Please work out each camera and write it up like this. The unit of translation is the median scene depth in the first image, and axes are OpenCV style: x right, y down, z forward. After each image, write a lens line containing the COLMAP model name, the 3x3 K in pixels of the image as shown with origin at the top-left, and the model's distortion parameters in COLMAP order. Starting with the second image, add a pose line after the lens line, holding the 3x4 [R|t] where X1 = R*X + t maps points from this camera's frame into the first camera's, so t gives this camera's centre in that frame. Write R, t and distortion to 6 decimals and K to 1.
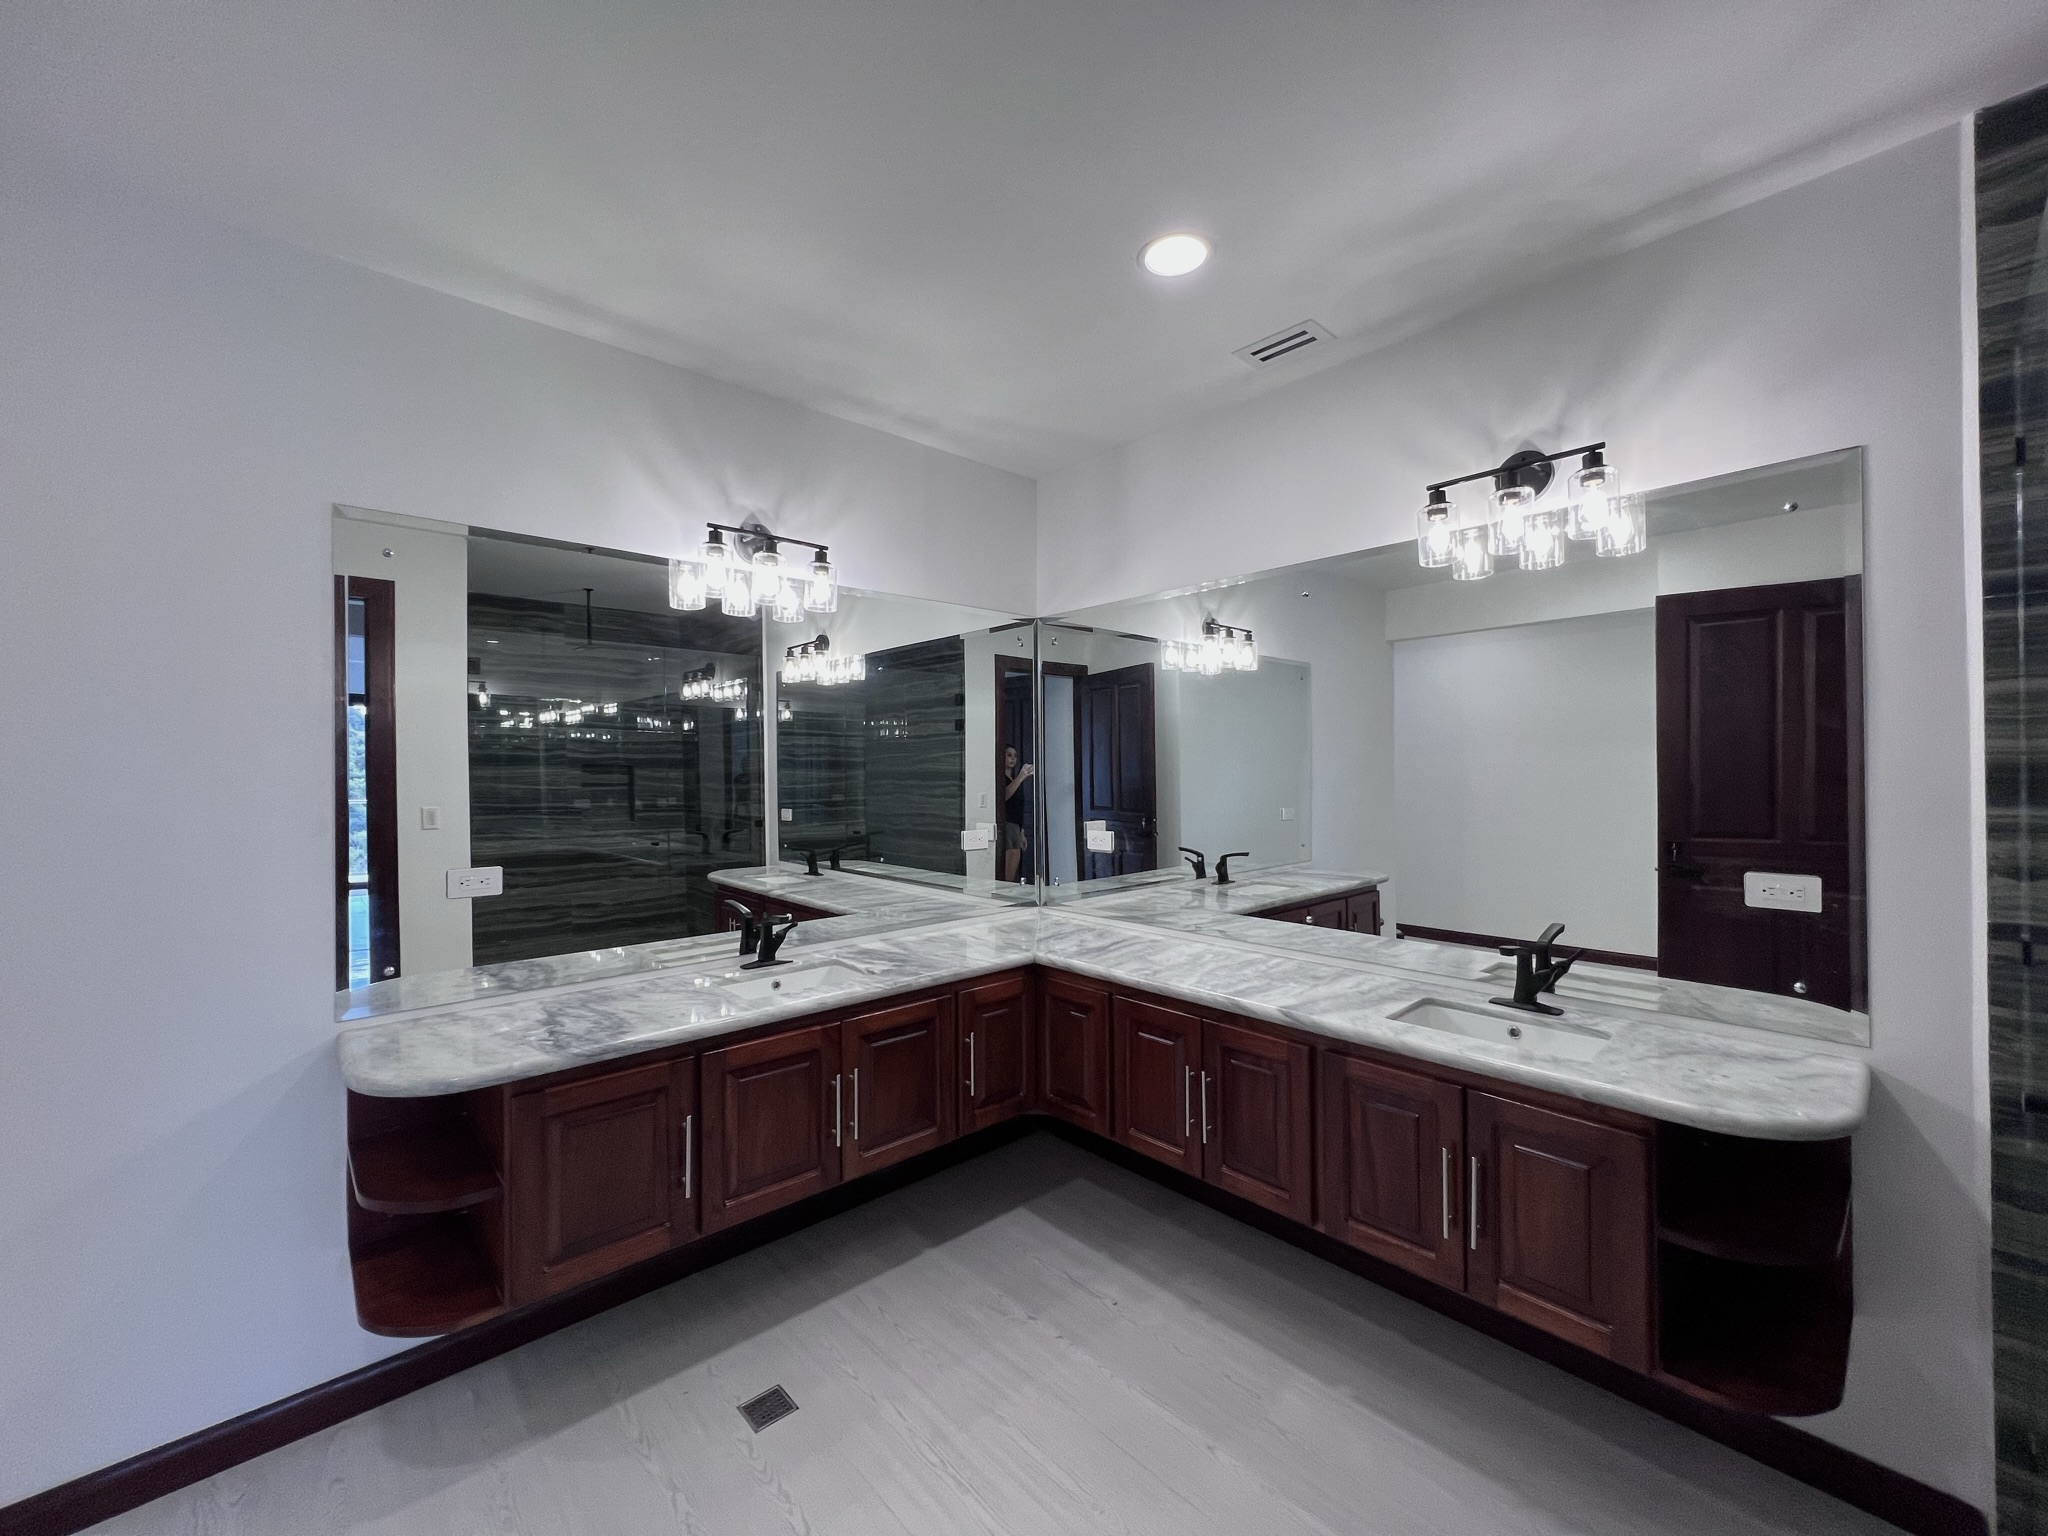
lens RADIAL K [[814.9, 0, 1024.0], [0, 814.9, 768.0], [0, 0, 1]] dist [-0.001200, -0.000307]
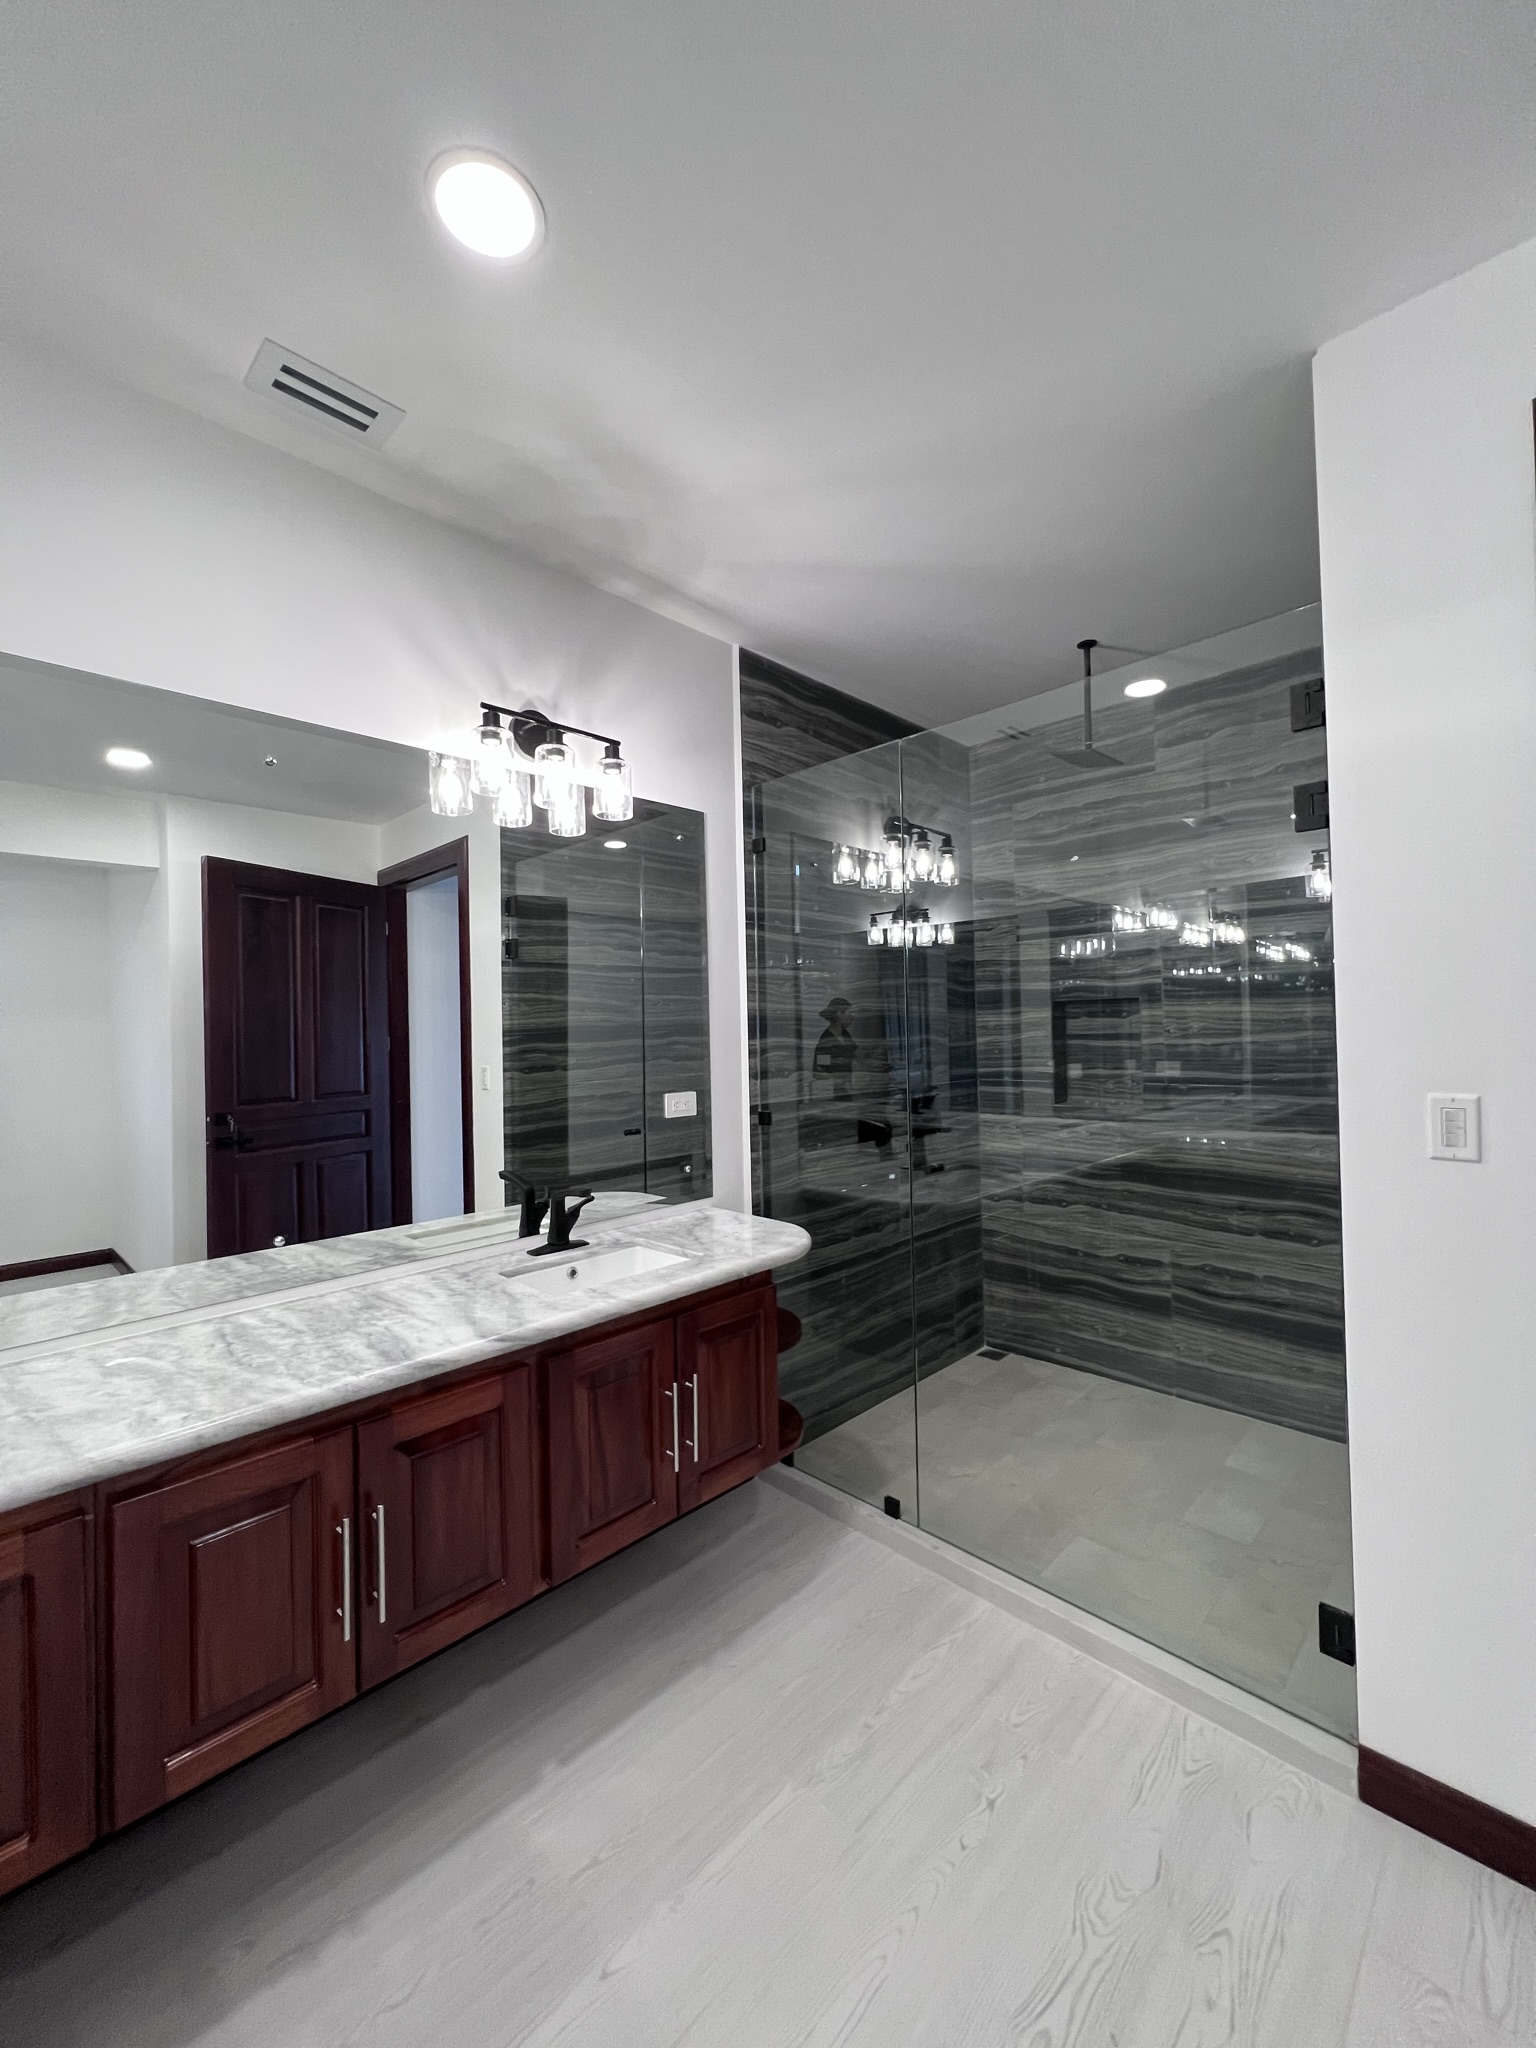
lens RADIAL K [[814.9, 0, 765.8], [0, 814.9, 1019.5], [0, 0, 1]] dist [-0.001200, -0.000307]
pose [[-0.052258, 0.020211, 0.998429, -0.456135], [0.018519, 0.999643, -0.019266, 0.029737], [-0.998462, 0.017483, -0.052613, 0.823033]]
